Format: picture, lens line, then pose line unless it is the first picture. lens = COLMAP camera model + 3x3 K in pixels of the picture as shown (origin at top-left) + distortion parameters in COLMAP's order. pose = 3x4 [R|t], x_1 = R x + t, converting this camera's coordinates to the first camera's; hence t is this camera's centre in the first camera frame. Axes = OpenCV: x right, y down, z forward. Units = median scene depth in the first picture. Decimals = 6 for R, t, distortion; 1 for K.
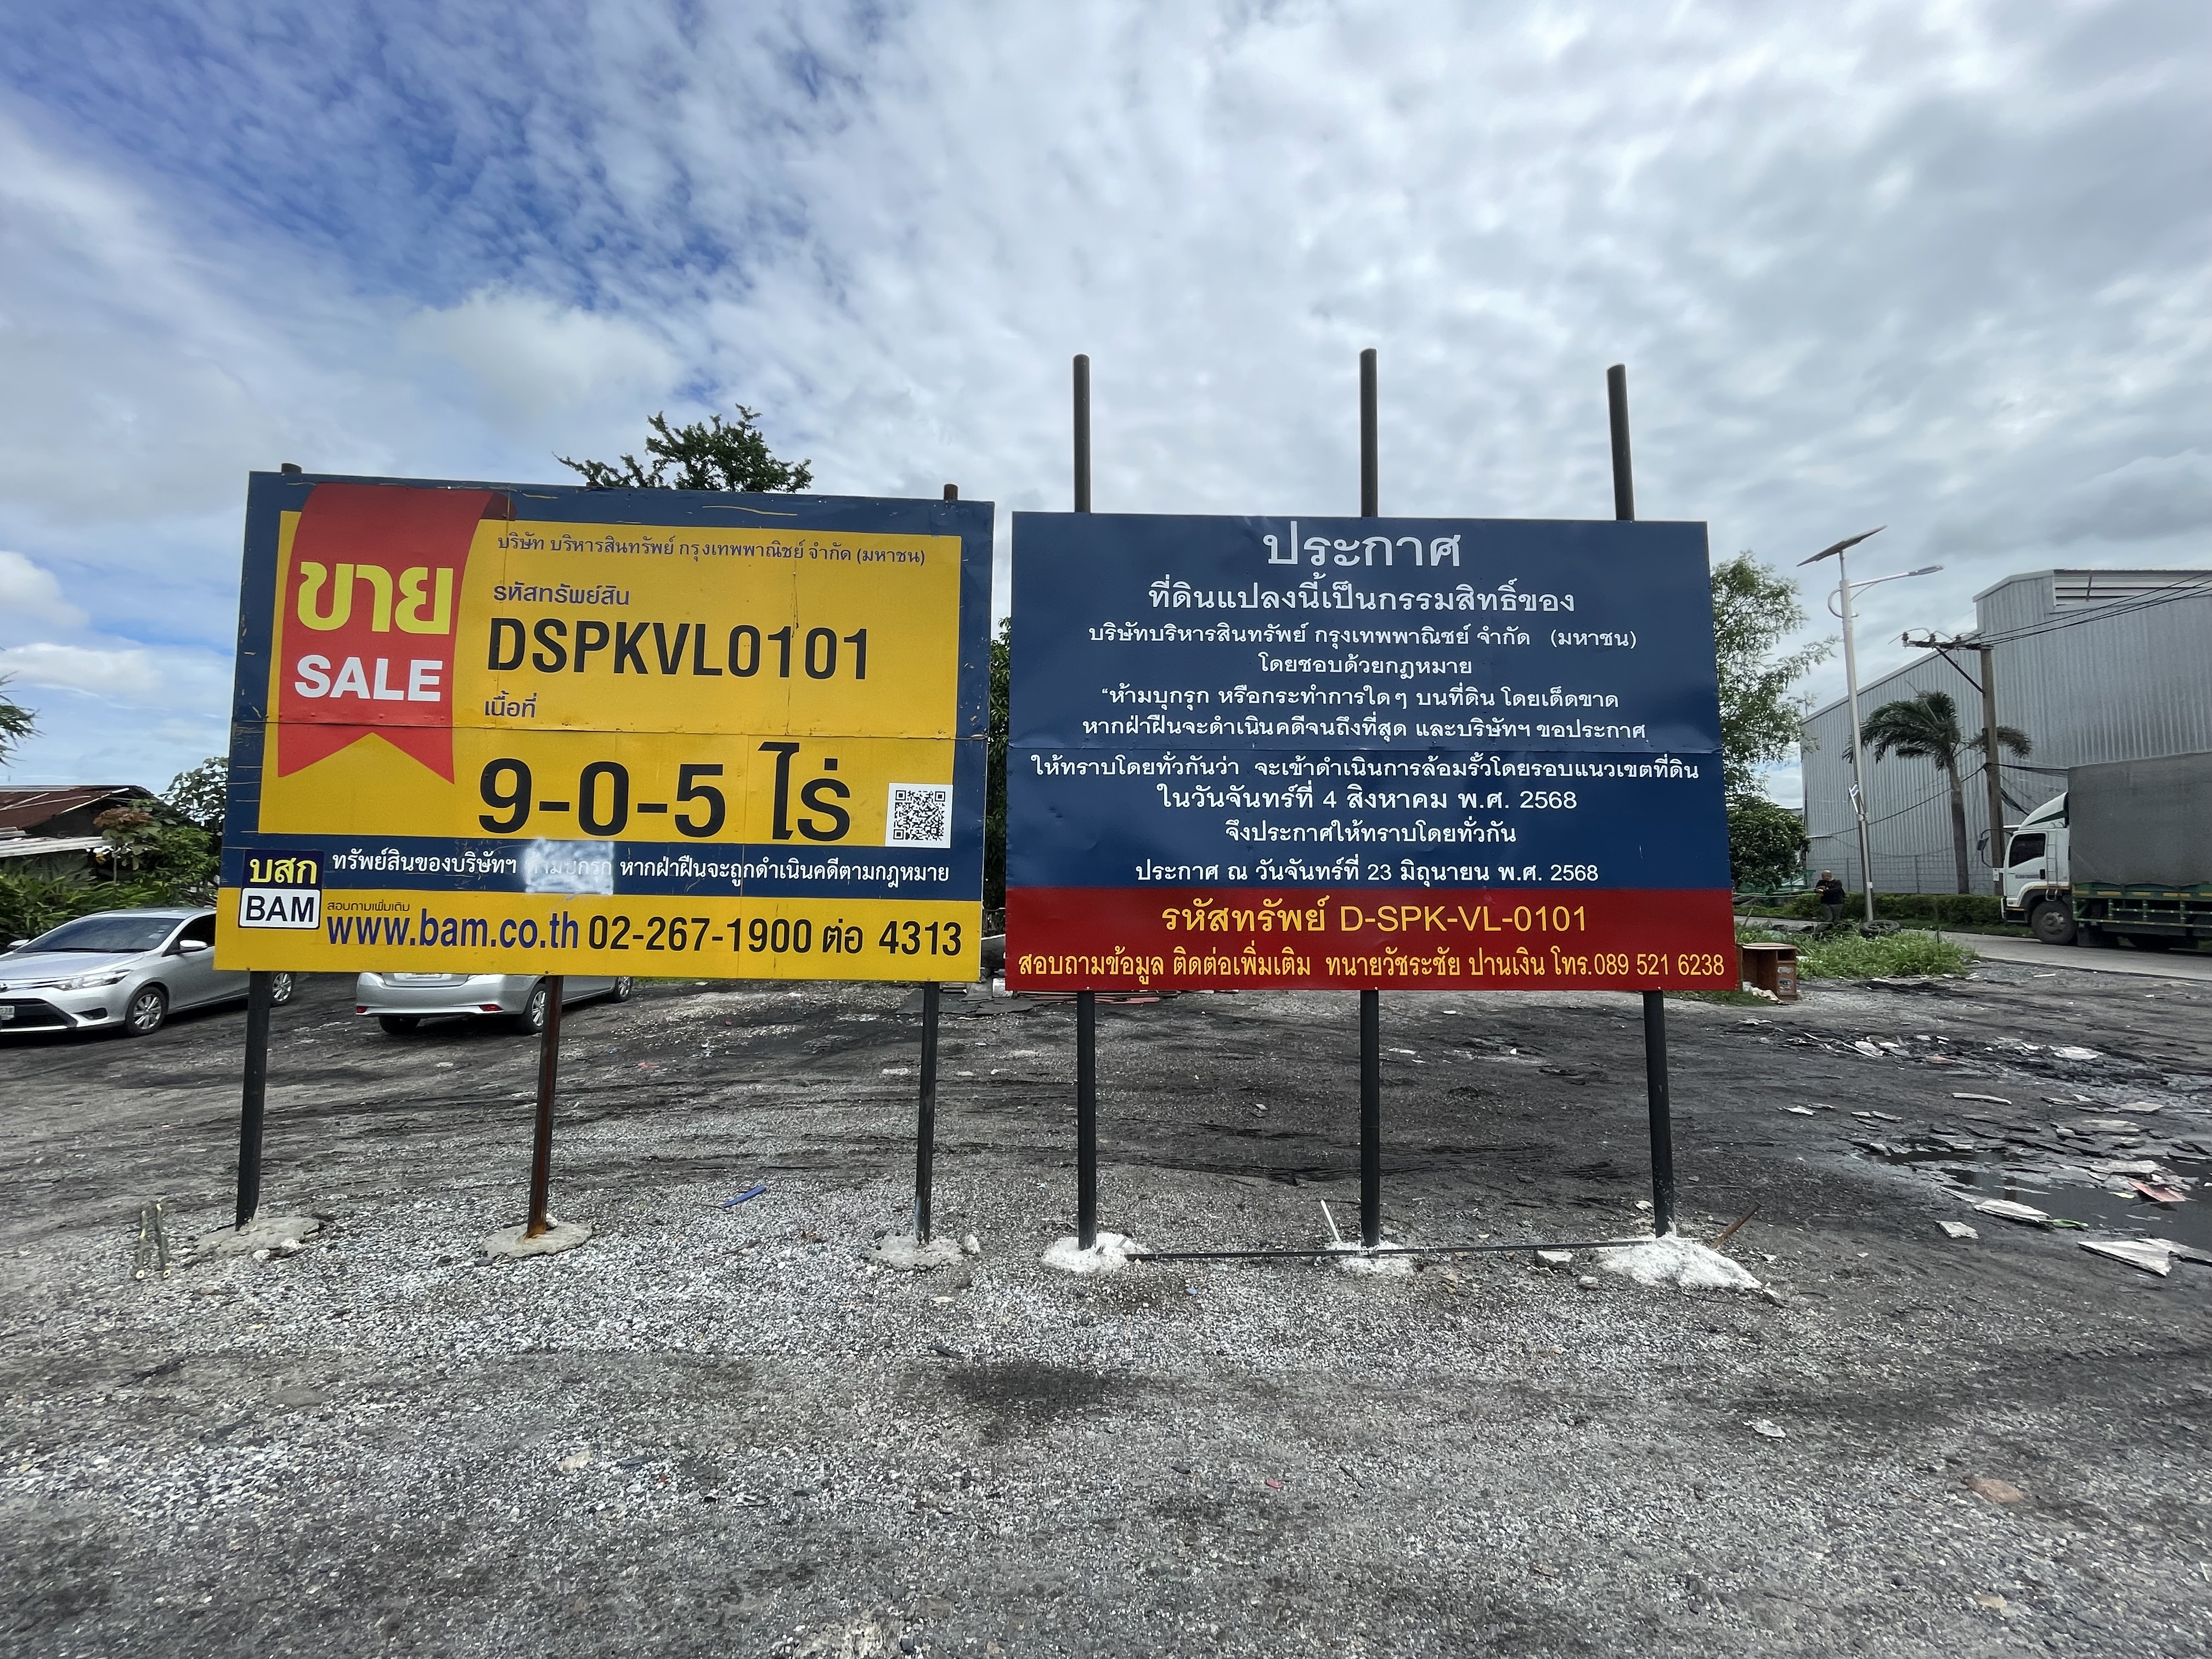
lens RADIAL K [[896.4, 0, 1095.8], [0, 896.4, 820.2], [0, 0, 1]] dist [-0.000829, 0.000254]
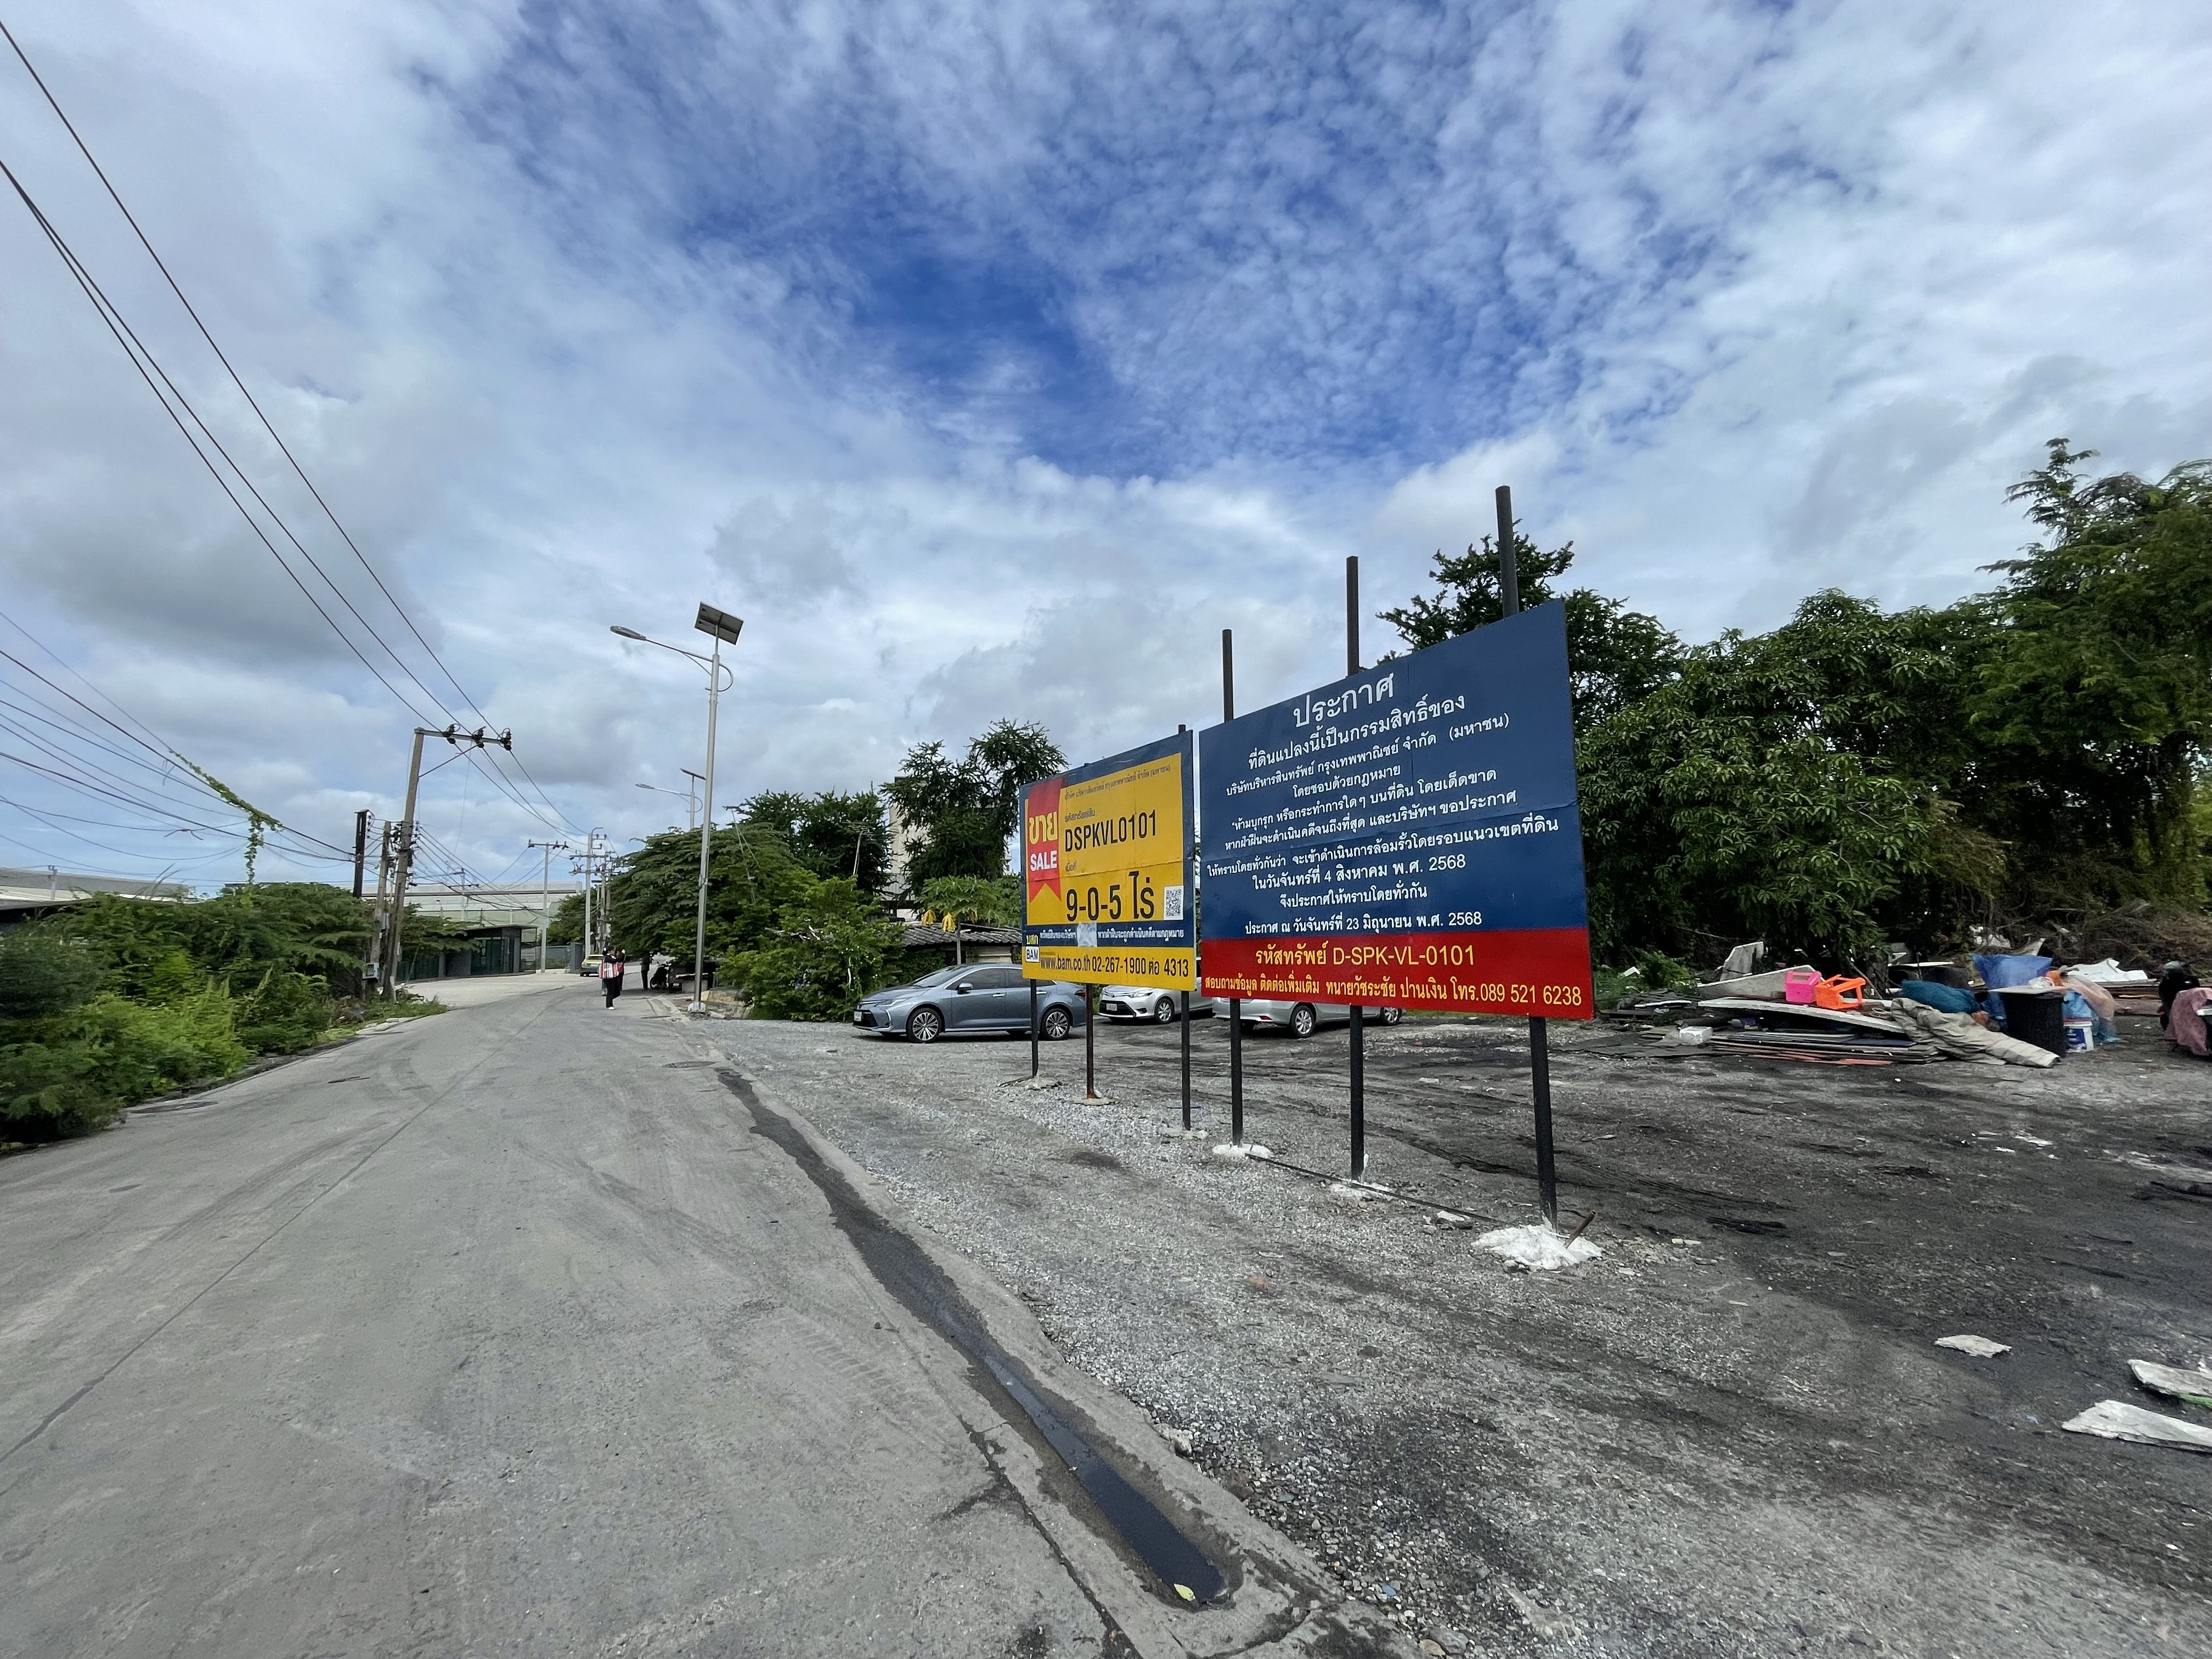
lens RADIAL K [[896.4, 0, 1112.8], [0, 896.4, 808.5], [0, 0, 1]] dist [-0.000829, 0.000254]
pose [[0.482680, -0.147725, -0.863248, 1.402956], [0.088416, 0.988855, -0.119782, 0.012686], [0.871322, -0.018508, 0.490362, -0.048954]]
